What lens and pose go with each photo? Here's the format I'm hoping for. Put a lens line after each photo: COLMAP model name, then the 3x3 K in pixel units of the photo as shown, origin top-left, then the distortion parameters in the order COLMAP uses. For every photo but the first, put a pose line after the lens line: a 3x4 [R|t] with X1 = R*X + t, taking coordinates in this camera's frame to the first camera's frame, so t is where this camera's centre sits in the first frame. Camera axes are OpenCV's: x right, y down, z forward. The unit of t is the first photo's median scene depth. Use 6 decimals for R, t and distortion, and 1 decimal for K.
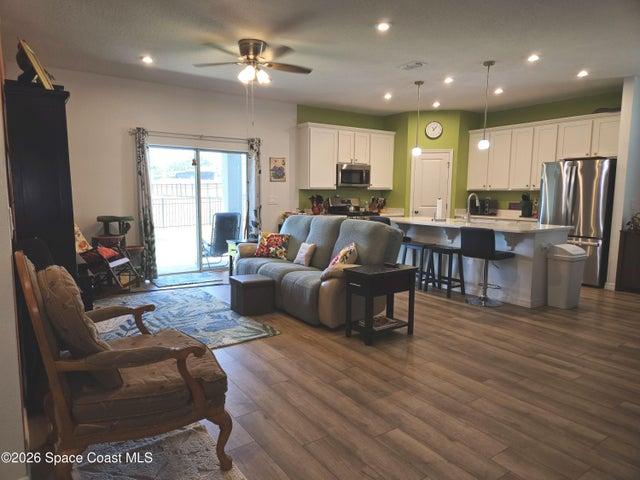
lens RADIAL K [[420.9, 0, 320.0], [0, 420.9, 240.0], [0, 0, 1]] dist [0.068015, -0.058963]
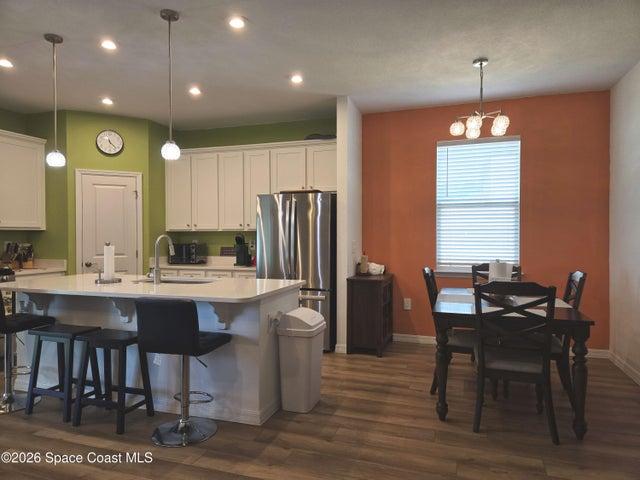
lens RADIAL K [[420.9, 0, 320.0], [0, 420.9, 240.0], [0, 0, 1]] dist [0.068015, -0.058963]
pose [[0.801196, -0.016038, 0.598187, 0.172815], [0.074622, 0.994516, -0.073282, -0.040292], [-0.593731, 0.103351, 0.797999, 0.371235]]
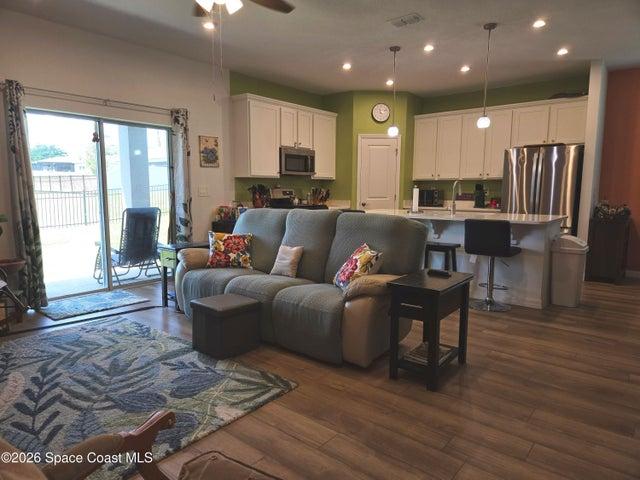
lens RADIAL K [[420.9, 0, 320.0], [0, 420.9, 240.0], [0, 0, 1]] dist [0.068015, -0.058963]
pose [[0.961302, -0.037346, 0.272955, -0.152097], [0.033951, 0.999276, 0.017152, -0.011951], [-0.273398, -0.007222, 0.961874, 0.227562]]
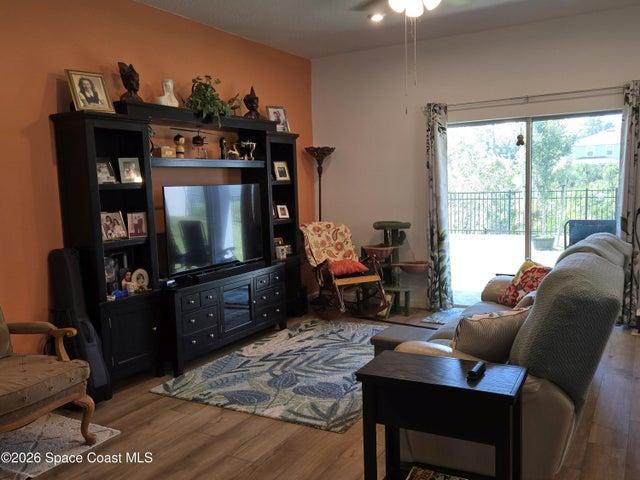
lens RADIAL K [[575.9, 0, 320.0], [0, 575.9, 240.0], [0, 0, 1]] dist [0.092184, -0.000719]
pose [[0.433502, 0.070680, -0.898377, 0.410625], [-0.069233, 0.996585, 0.044999, -0.058597], [0.898489, 0.042691, 0.436915, 0.390782]]
